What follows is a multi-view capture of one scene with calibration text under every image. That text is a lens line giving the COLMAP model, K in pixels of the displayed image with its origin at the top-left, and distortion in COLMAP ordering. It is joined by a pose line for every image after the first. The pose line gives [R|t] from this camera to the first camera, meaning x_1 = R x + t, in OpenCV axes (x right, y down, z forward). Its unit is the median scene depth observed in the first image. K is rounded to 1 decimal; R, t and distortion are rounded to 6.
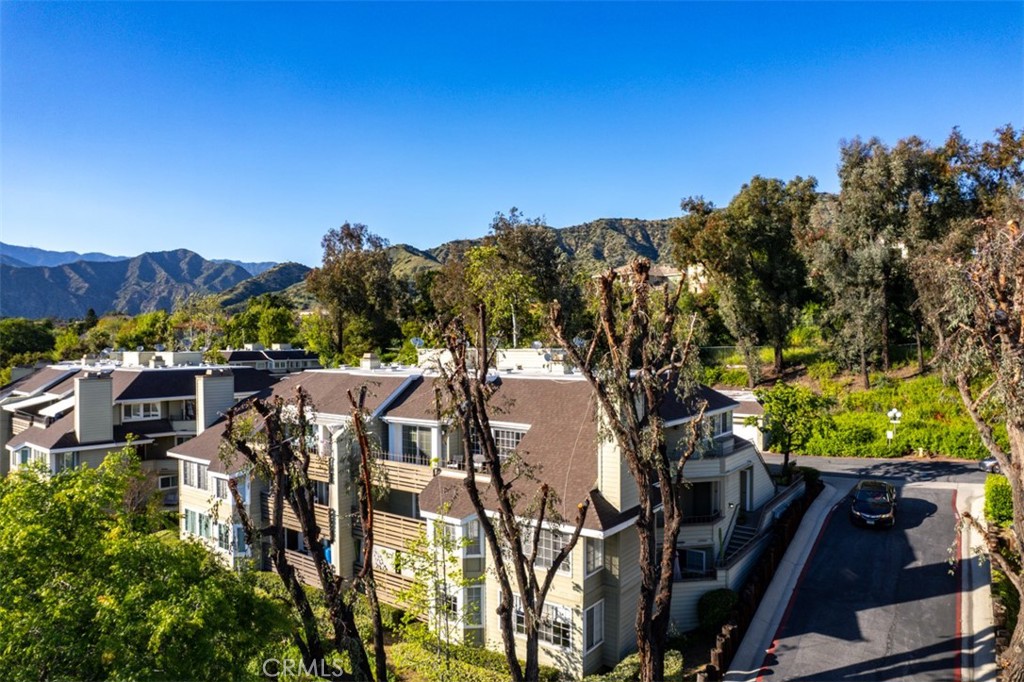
lens RADIAL K [[651.5, 0, 517.5], [0, 651.5, 343.3], [0, 0, 1]] dist [-0.061326, 0.048512]
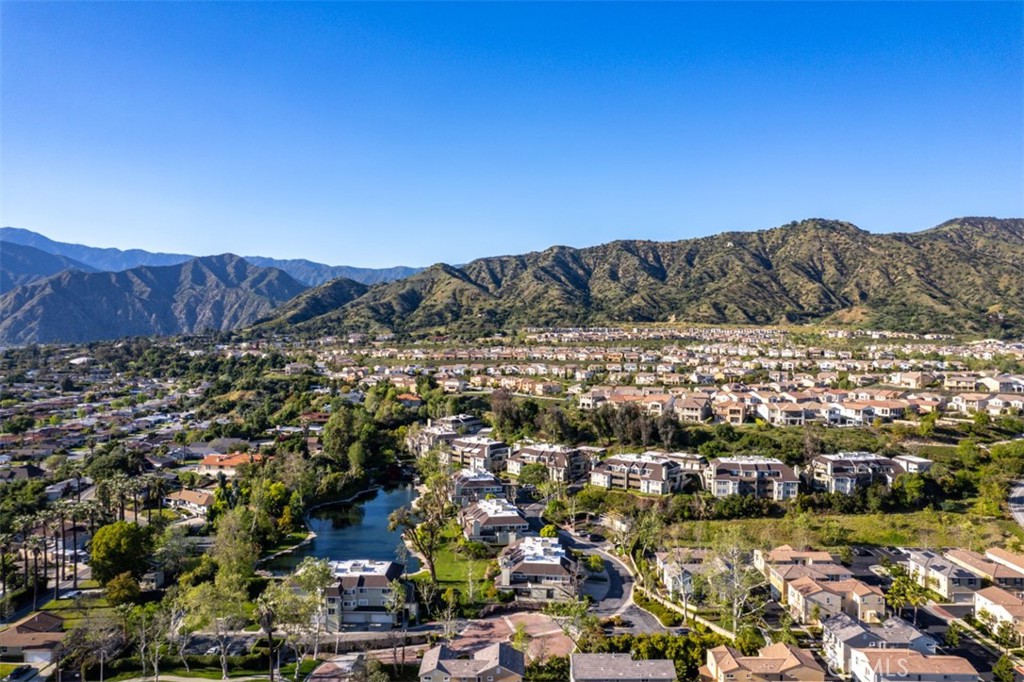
lens RADIAL K [[651.5, 0, 511.9], [0, 651.5, 335.8], [0, 0, 1]] dist [-0.061326, 0.048512]
pose [[0.999093, 0.009438, -0.041528, -0.004189], [-0.009531, 0.999953, -0.002038, -0.024313], [0.041507, 0.002432, 0.999135, -0.125761]]
